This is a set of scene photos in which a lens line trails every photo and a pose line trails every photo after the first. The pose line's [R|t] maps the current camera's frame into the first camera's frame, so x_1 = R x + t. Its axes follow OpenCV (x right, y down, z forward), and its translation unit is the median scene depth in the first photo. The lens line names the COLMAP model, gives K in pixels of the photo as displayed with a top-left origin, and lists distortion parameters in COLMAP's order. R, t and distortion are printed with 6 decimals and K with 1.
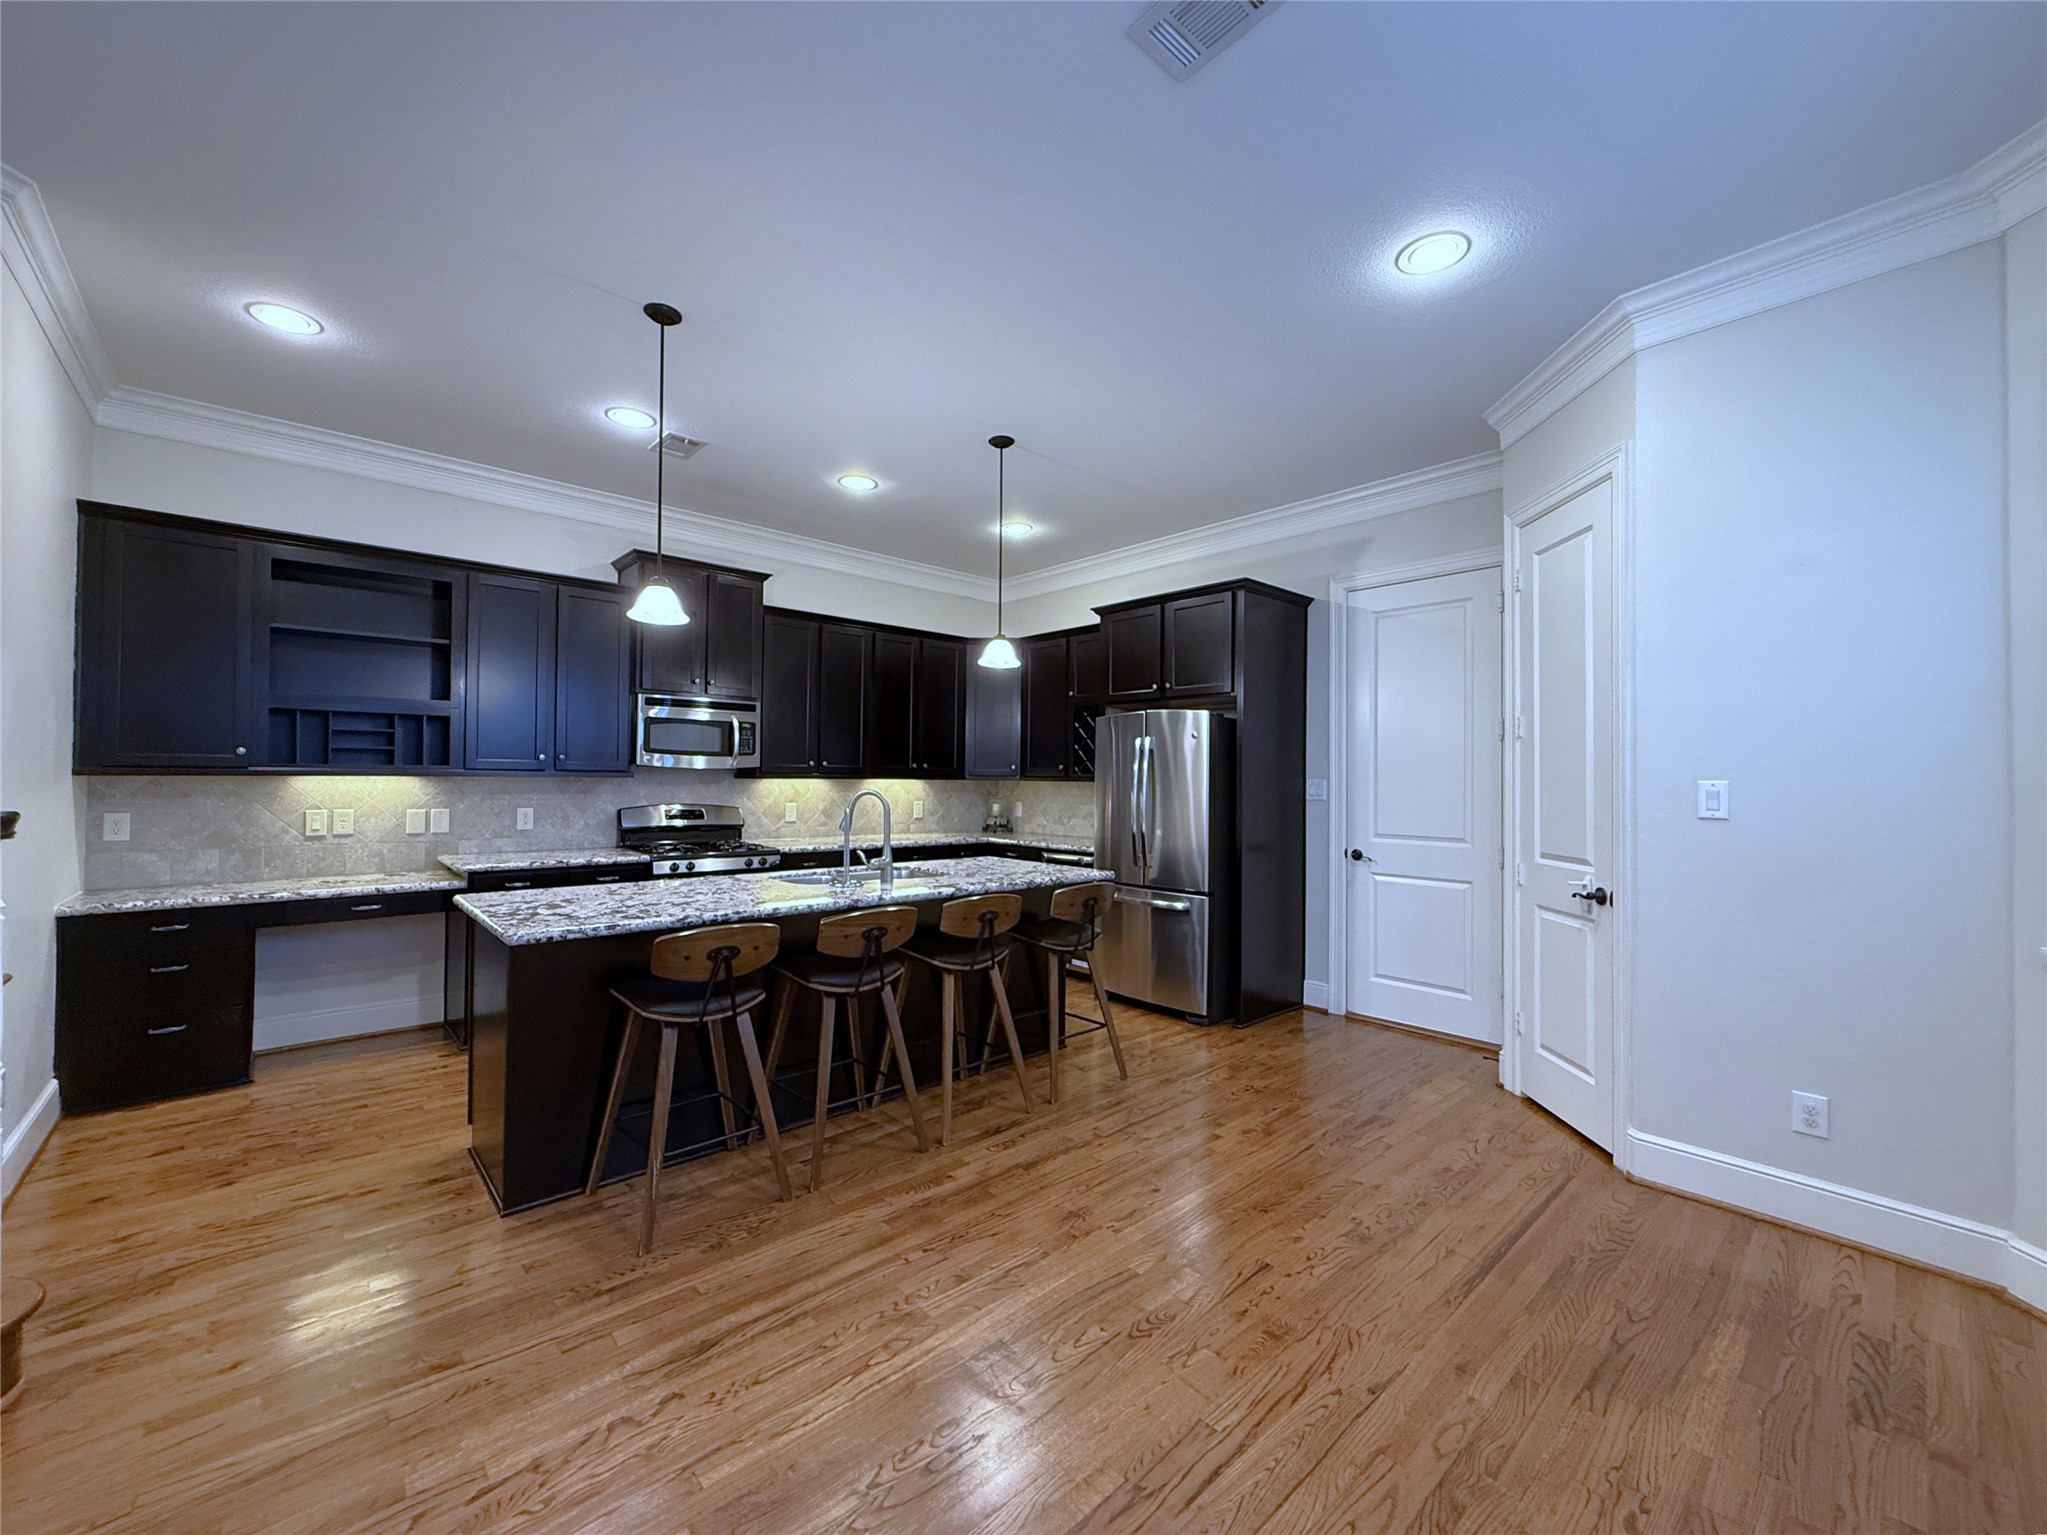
lens RADIAL K [[819.9, 0, 1025.8], [0, 819.9, 771.8], [0, 0, 1]] dist [-0.003781, 0.000036]
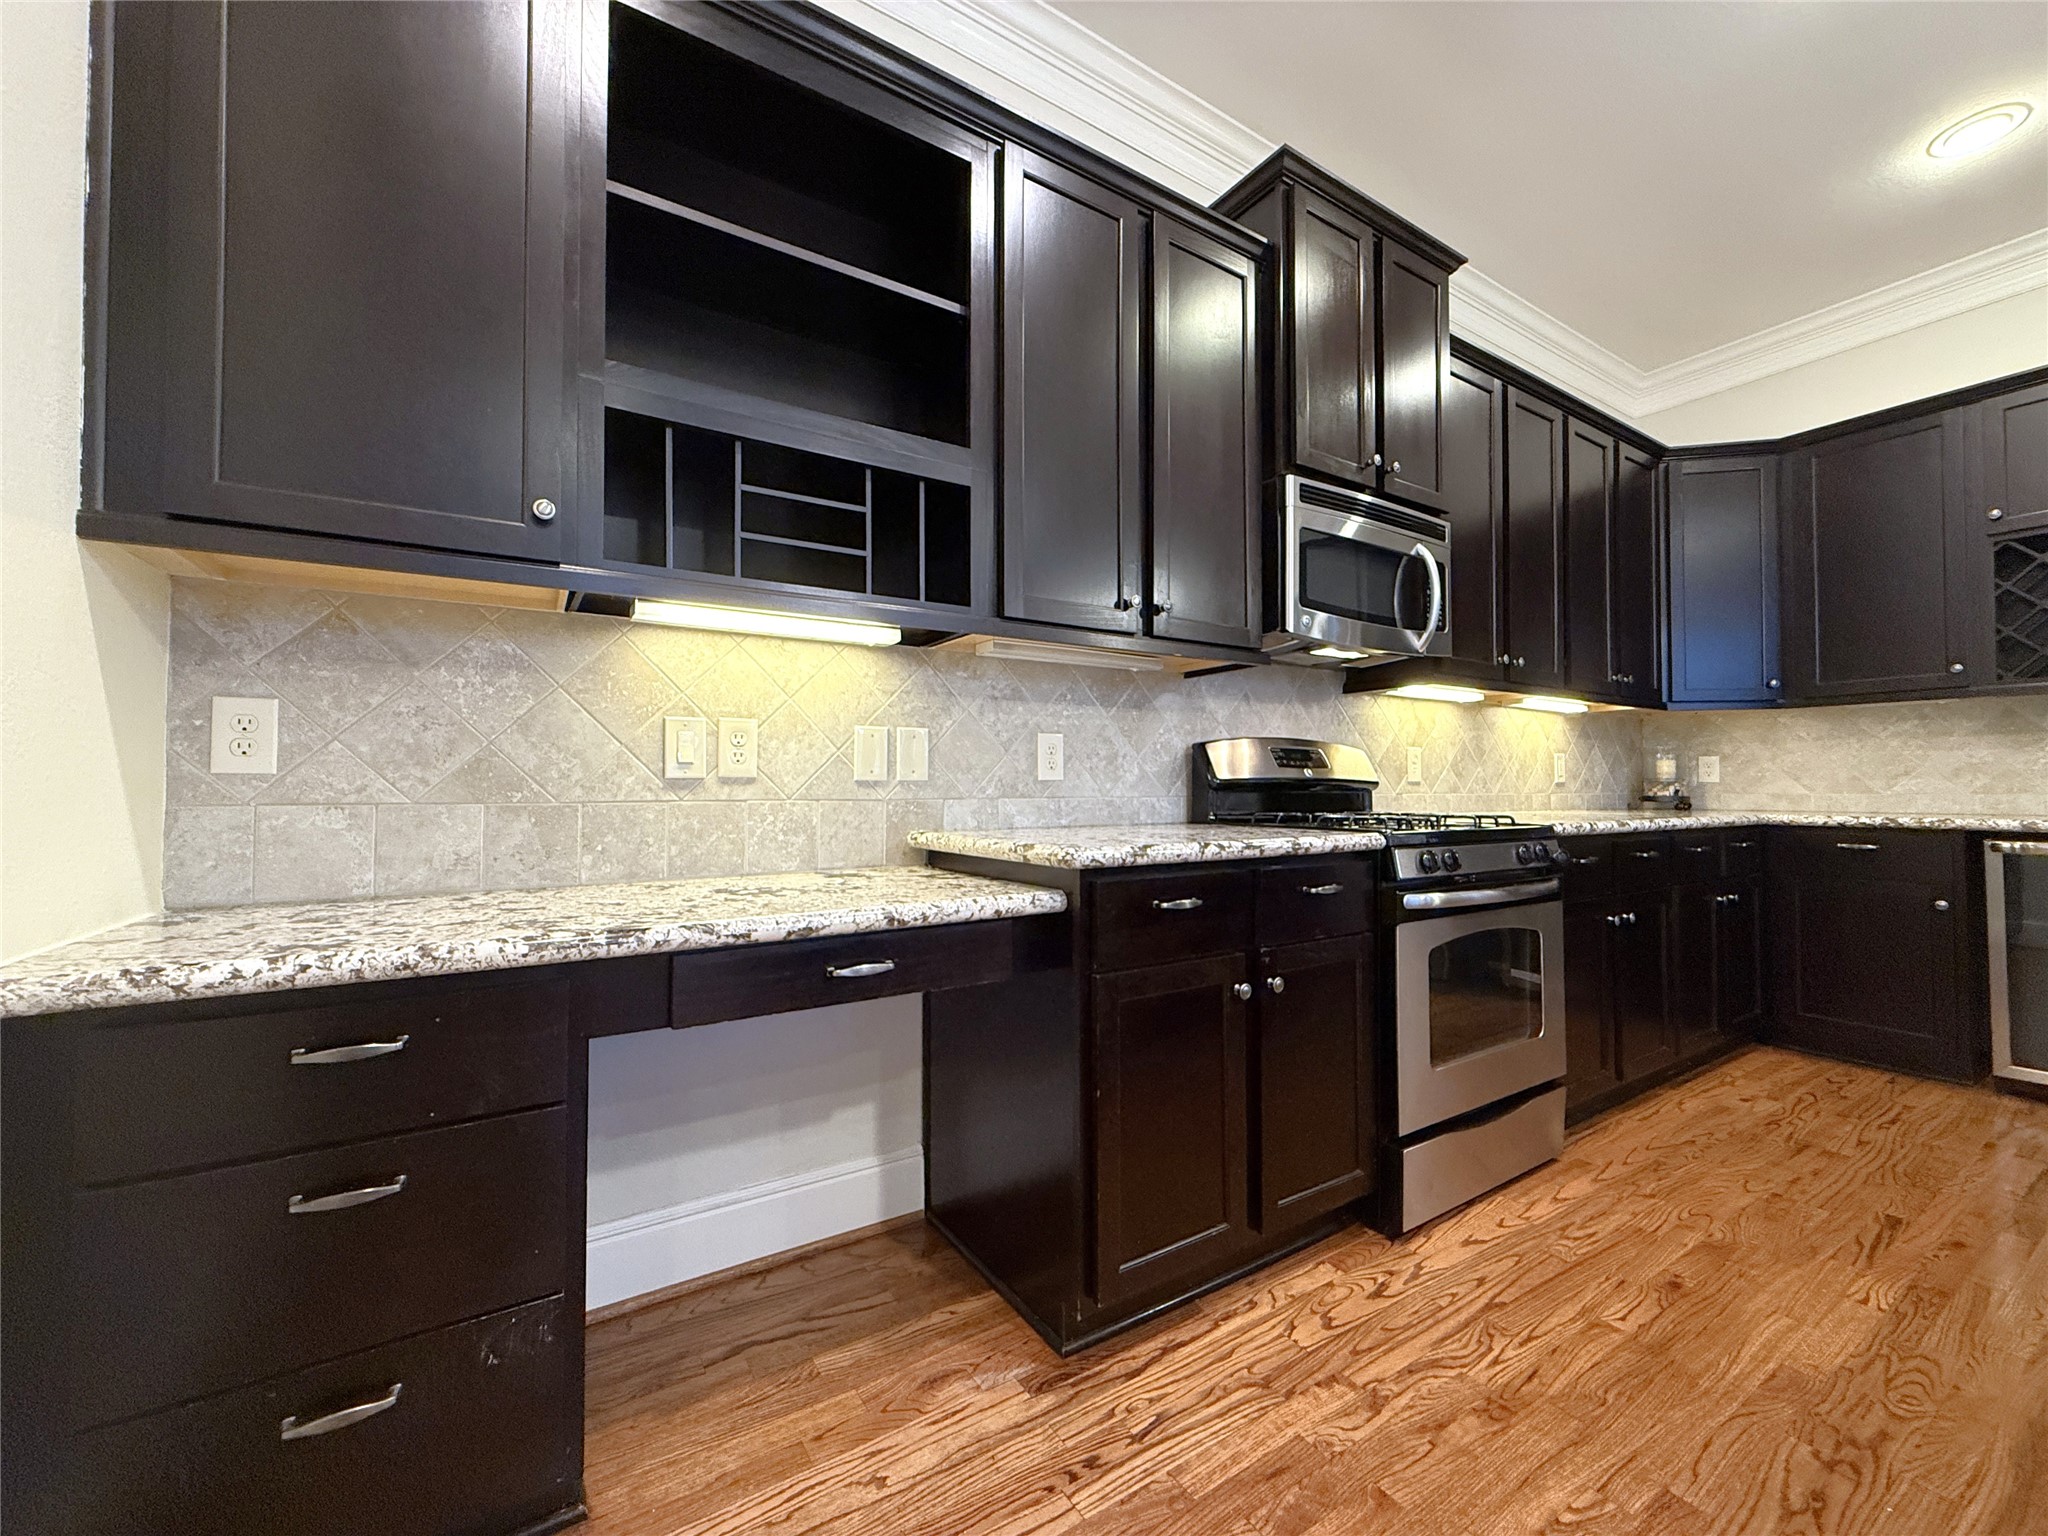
lens RADIAL K [[820.3, 0, 1023.8], [0, 820.3, 772.9], [0, 0, 1]] dist [-0.003781, 0.000036]
pose [[0.984426, -0.015588, -0.175108, -0.627689], [0.013468, 0.999821, -0.013289, 0.083163], [0.175283, 0.010723, 0.984460, 0.622490]]
